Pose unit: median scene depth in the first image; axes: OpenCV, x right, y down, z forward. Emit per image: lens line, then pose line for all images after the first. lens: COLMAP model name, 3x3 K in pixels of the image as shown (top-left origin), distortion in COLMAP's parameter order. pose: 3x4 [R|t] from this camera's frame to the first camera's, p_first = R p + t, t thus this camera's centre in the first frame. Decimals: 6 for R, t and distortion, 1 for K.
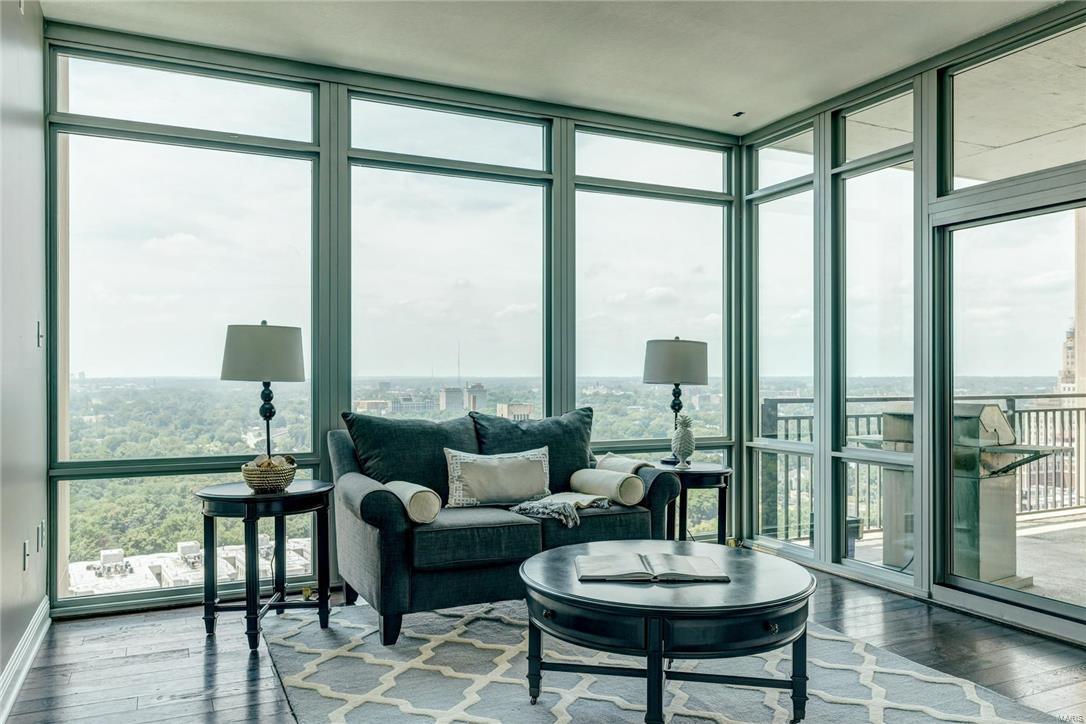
lens RADIAL K [[812.8, 0, 543.3], [0, 812.8, 373.1], [0, 0, 1]] dist [-0.010576, 0.001785]
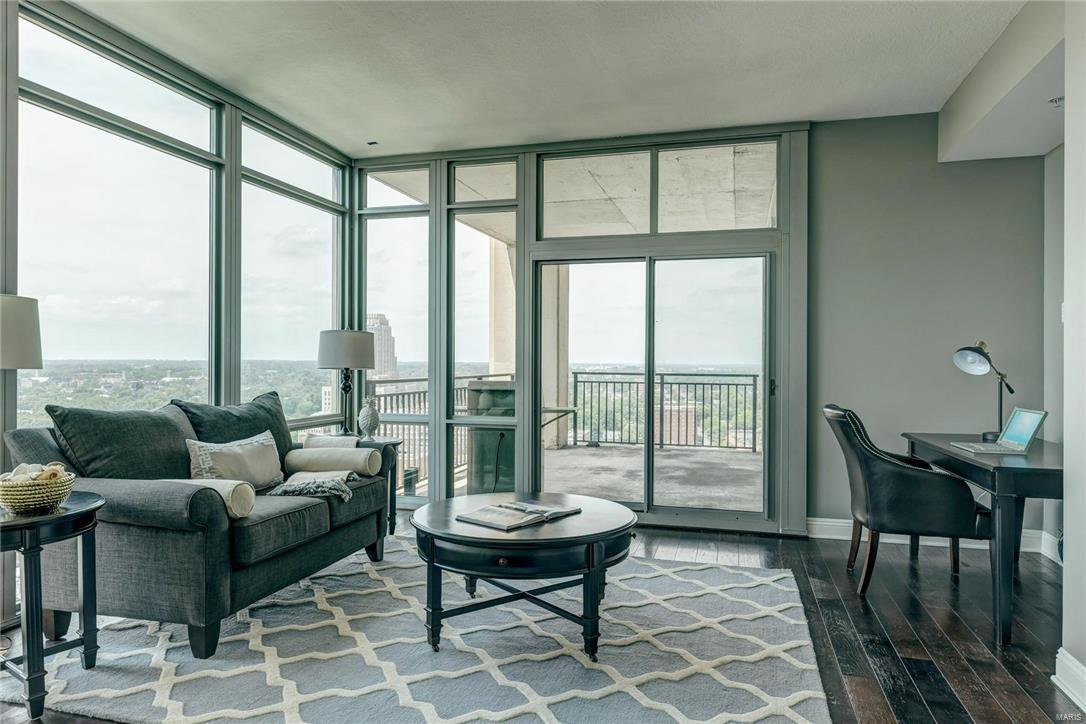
lens RADIAL K [[690.1, 0, 543.2], [0, 690.1, 357.5], [0, 0, 1]] dist [-0.004340, 0.004867]
pose [[0.652461, 0.007717, 0.757783, -0.389150], [-0.008031, 0.999962, -0.003268, -0.001734], [-0.757780, -0.003953, 0.652499, 0.152793]]
